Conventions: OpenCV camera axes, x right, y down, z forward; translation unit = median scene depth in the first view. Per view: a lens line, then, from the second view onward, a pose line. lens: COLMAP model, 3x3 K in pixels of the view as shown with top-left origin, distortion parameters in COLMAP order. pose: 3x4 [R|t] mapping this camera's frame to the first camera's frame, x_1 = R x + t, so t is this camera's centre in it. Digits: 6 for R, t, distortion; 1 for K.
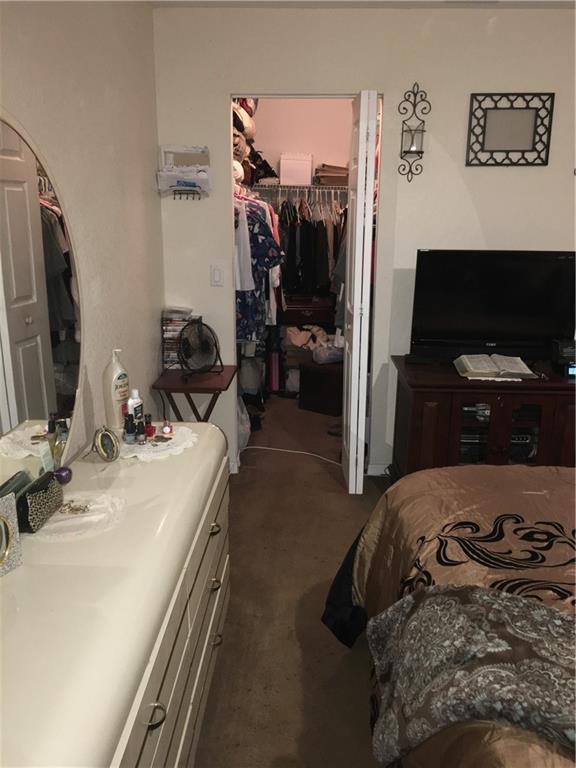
lens RADIAL K [[654.6, 0, 301.7], [0, 654.6, 364.2], [0, 0, 1]] dist [0.052605, -0.051376]
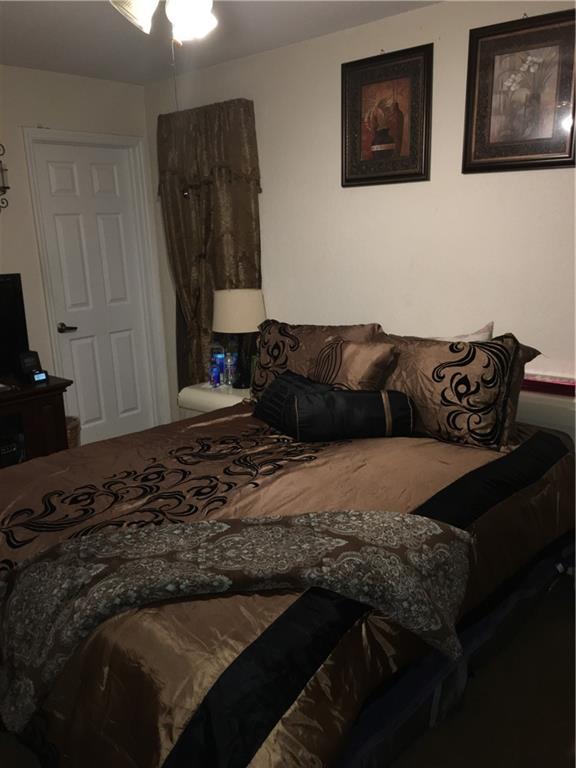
lens RADIAL K [[654.6, 0, 288.0], [0, 654.6, 384.3], [0, 0, 1]] dist [0.052605, -0.051376]
pose [[0.651916, -0.221250, 0.725296, -0.297634], [0.229736, 0.969162, 0.089148, 0.044658], [-0.722653, 0.108510, 0.682641, -0.176508]]
